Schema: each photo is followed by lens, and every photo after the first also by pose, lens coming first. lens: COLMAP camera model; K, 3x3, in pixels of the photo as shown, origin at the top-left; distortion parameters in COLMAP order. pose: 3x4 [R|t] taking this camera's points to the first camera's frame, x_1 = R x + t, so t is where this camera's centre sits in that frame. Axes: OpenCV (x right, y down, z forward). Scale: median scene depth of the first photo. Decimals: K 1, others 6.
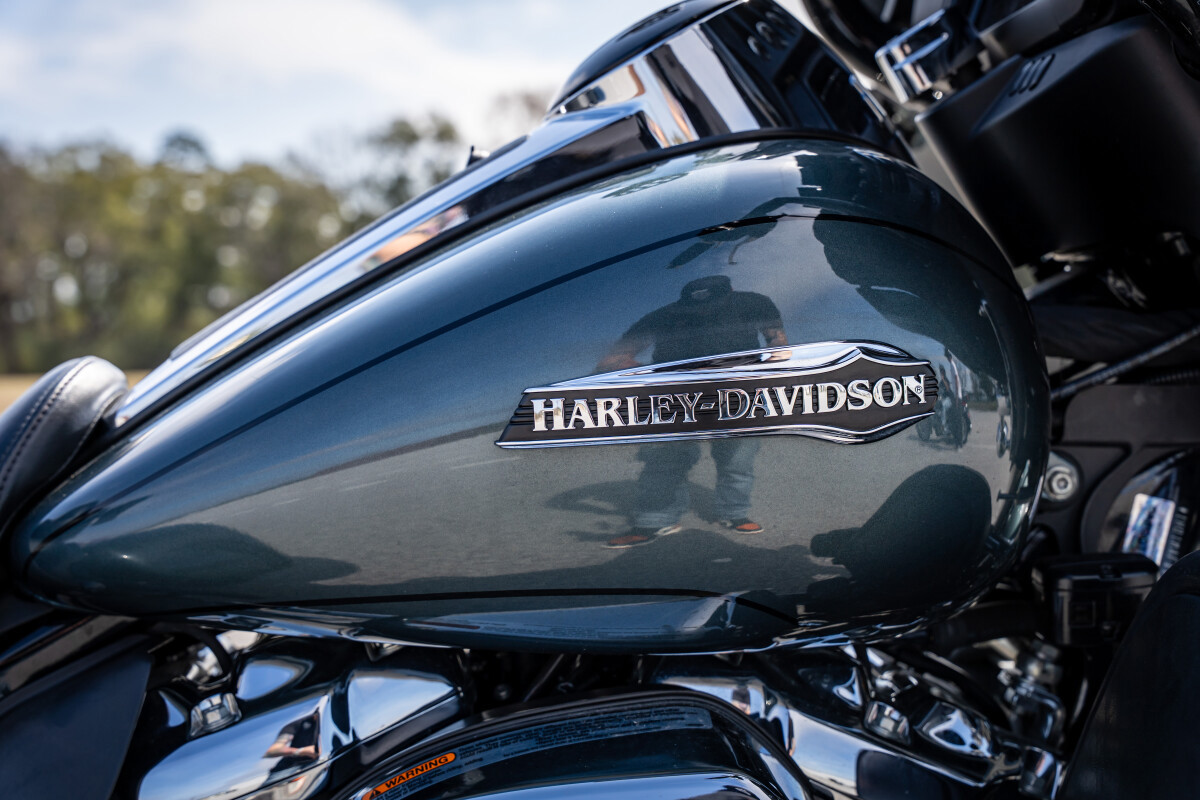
lens RADIAL K [[1754.7, 0, 603.1], [0, 1754.7, 396.3], [0, 0, 1]] dist [0.017367, 0.000000]
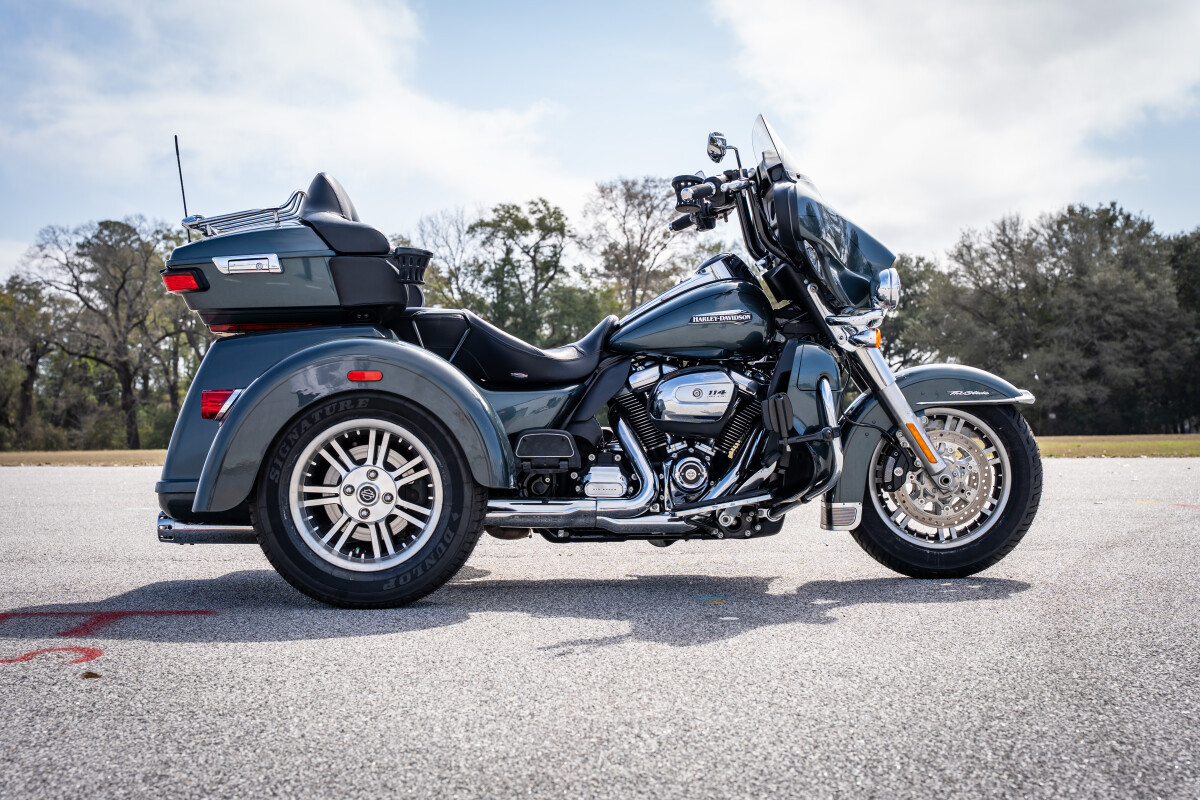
lens RADIAL K [[1730.8, 0, 606.5], [0, 1730.8, 397.2], [0, 0, 1]] dist [-0.008253, 0.000000]
pose [[0.998152, 0.028652, -0.053588, -0.007932], [-0.031269, 0.998326, -0.048654, 0.580528], [0.052104, 0.050240, 0.997377, -5.121374]]
